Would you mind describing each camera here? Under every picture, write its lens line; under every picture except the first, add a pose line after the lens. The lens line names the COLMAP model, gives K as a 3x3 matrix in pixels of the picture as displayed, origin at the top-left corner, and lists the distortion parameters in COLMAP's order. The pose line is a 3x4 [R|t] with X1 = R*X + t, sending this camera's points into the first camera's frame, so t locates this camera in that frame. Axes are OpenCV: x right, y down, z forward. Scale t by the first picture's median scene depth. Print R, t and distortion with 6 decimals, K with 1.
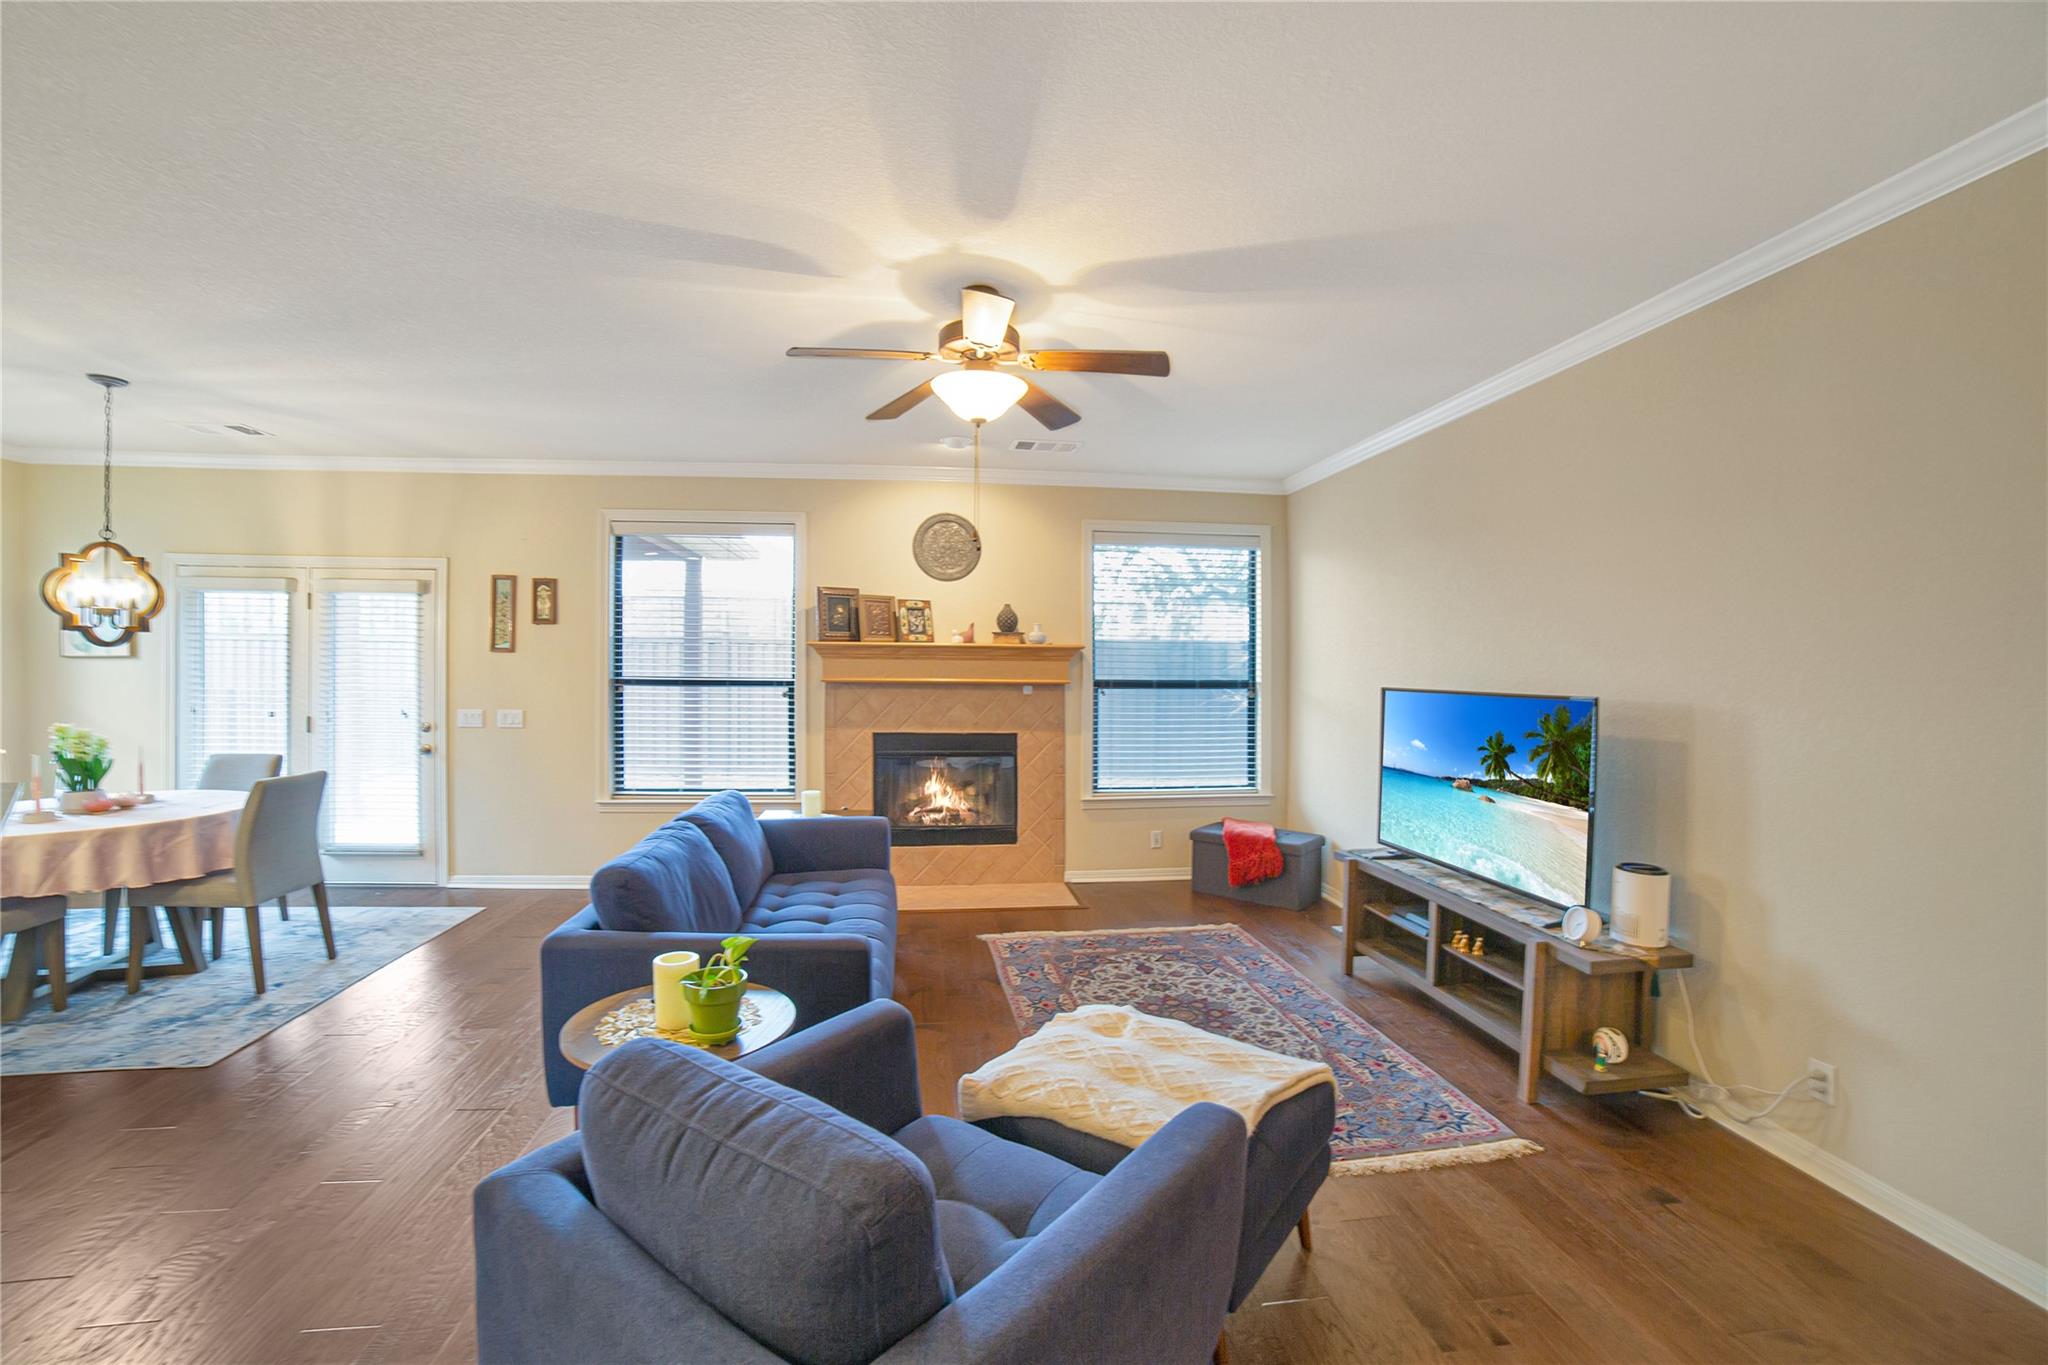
lens RADIAL K [[900.5, 0, 1024.0], [0, 900.5, 682.5], [0, 0, 1]] dist [-0.000108, 0.000161]
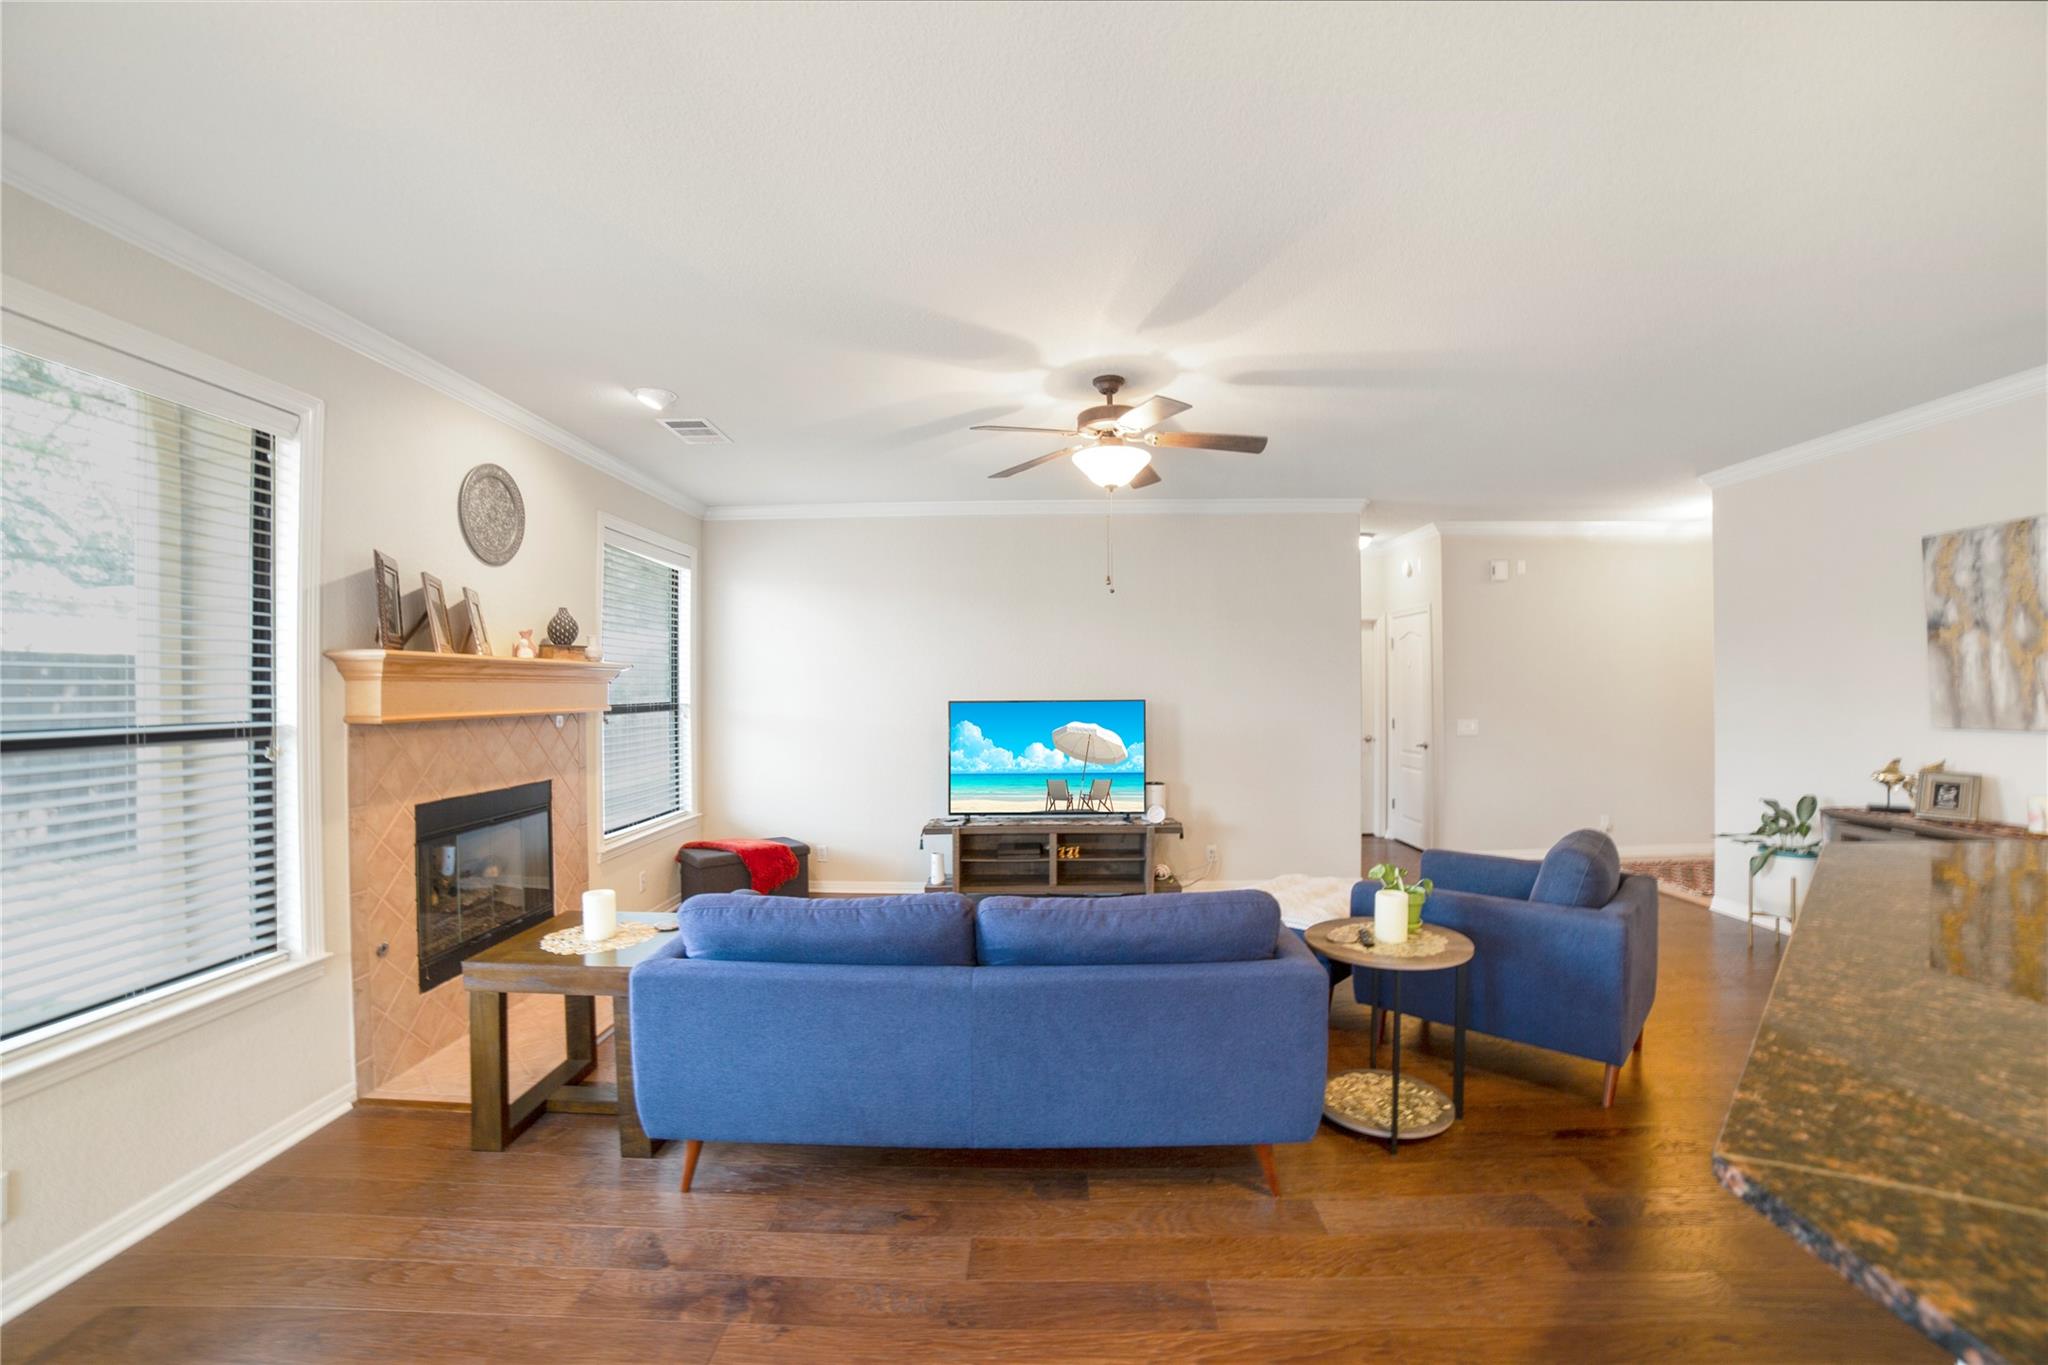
lens RADIAL K [[833.2, 0, 1024.0], [0, 833.2, 682.5], [0, 0, 1]] dist [-0.113924, 0.052292]
pose [[0.126857, -0.001525, 0.991920, -0.657899], [0.020665, 0.999786, -0.001106, -0.016828], [-0.991706, 0.020639, 0.126861, 0.558660]]
